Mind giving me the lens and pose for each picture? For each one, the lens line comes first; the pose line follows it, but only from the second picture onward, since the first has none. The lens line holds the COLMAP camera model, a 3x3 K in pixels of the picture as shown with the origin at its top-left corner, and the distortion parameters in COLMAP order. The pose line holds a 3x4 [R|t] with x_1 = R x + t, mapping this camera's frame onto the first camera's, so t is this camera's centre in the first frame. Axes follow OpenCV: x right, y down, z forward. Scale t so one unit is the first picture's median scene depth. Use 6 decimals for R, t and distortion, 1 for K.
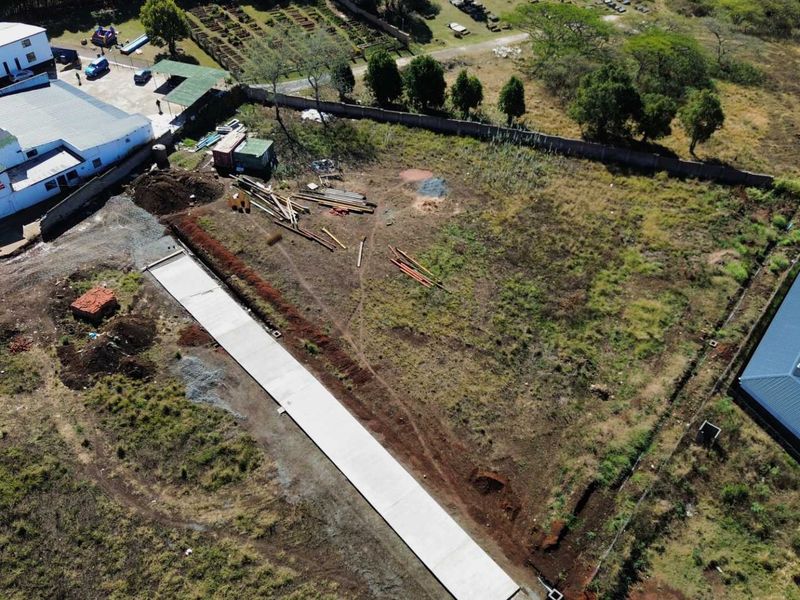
lens RADIAL K [[755.2, 0, 398.1], [0, 755.2, 300.8], [0, 0, 1]] dist [0.092097, -0.138712]
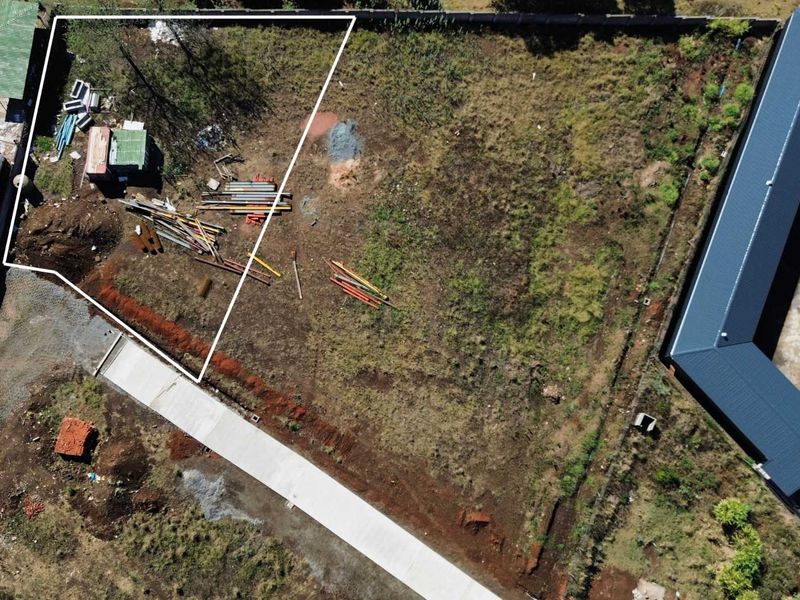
lens RADIAL K [[764.2, 0, 354.5], [0, 764.2, 300.0], [0, 0, 1]] dist [0.099648, -0.164369]
pose [[0.968511, -0.247500, 0.027031, -0.013182], [0.176632, 0.759559, 0.625997, -0.678464], [-0.175466, -0.601510, 0.779357, 0.221966]]
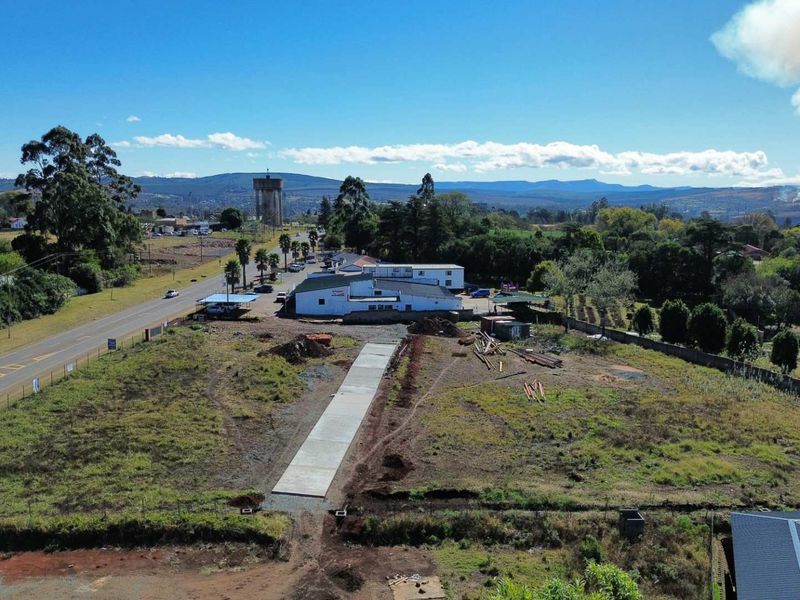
lens RADIAL K [[755.2, 0, 398.1], [0, 755.2, 300.8], [0, 0, 1]] dist [0.092097, -0.138712]
pose [[0.666895, 0.103086, -0.737987, 0.702482], [-0.502235, 0.793808, -0.342970, 0.336681], [0.550464, 0.599368, 0.581160, 0.196793]]
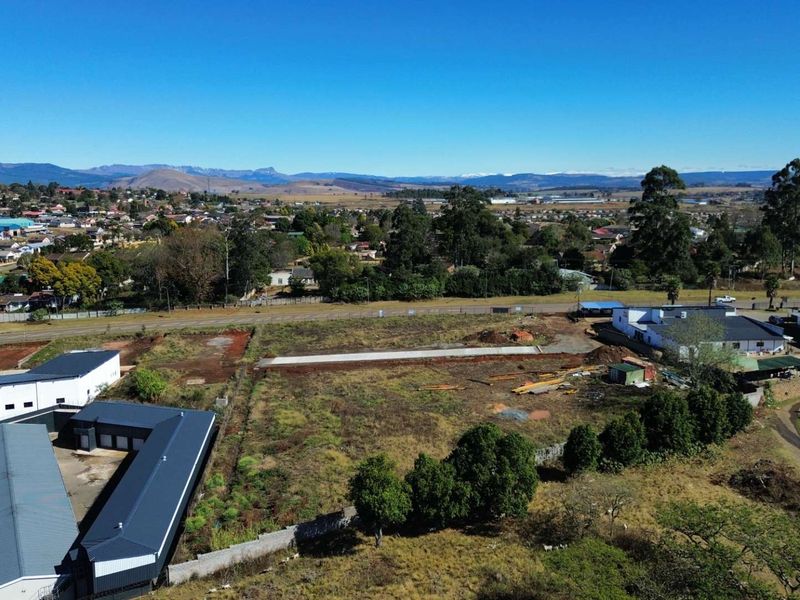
lens RADIAL K [[749.7, 0, 397.9], [0, 749.7, 303.8], [0, 0, 1]] dist [0.130567, -0.288181]
pose [[-0.725620, 0.109692, -0.679296, 1.064398], [-0.456454, 0.661999, 0.594480, -0.989038], [0.514903, 0.741435, -0.430290, 1.507991]]
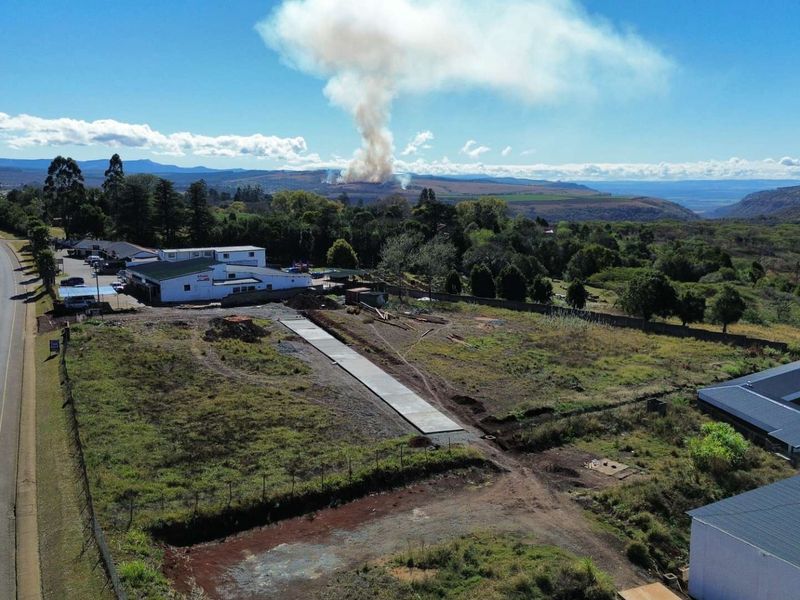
lens RADIAL K [[755.2, 0, 398.1], [0, 755.2, 300.8], [0, 0, 1]] dist [0.092097, -0.138712]
pose [[0.961287, 0.047199, -0.271478, 0.281903], [-0.187807, 0.833162, -0.520163, 0.637346], [0.201634, 0.551011, 0.809772, -0.145597]]
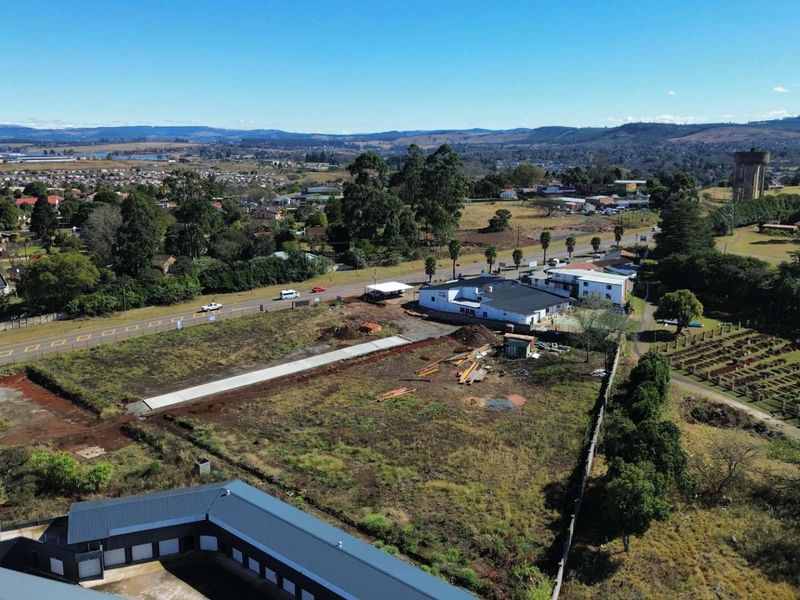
lens RADIAL K [[749.7, 0, 397.9], [0, 749.7, 303.8], [0, 0, 1]] dist [0.130567, -0.288181]
pose [[-0.104343, 0.212191, -0.971642, 1.418959], [-0.666242, 0.710443, 0.226696, -0.509011], [0.738399, 0.671003, 0.067240, 0.826760]]
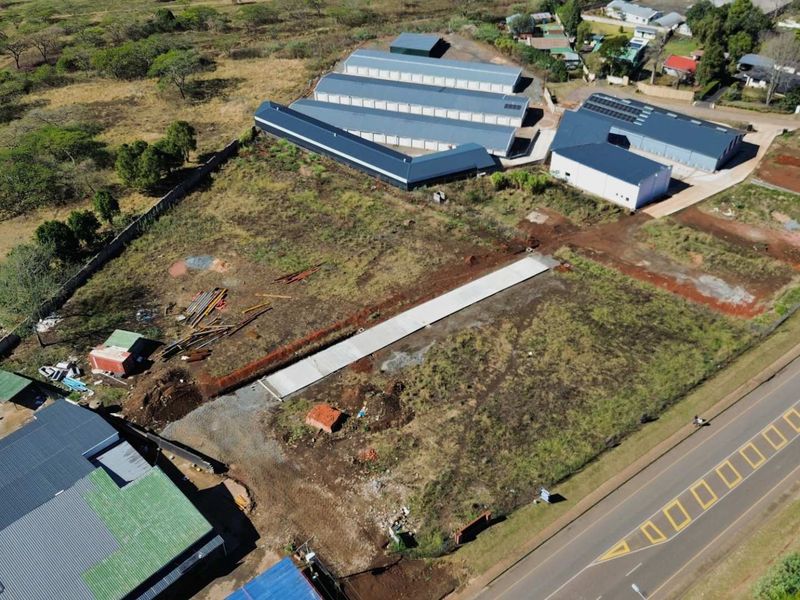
lens RADIAL K [[749.7, 0, 397.9], [0, 749.7, 303.8], [0, 0, 1]] dist [0.130567, -0.288181]
pose [[0.053835, -0.632688, 0.772533, -1.130190], [0.677932, 0.591188, 0.436927, -0.516258], [-0.733150, 0.500203, 0.460746, 0.256096]]
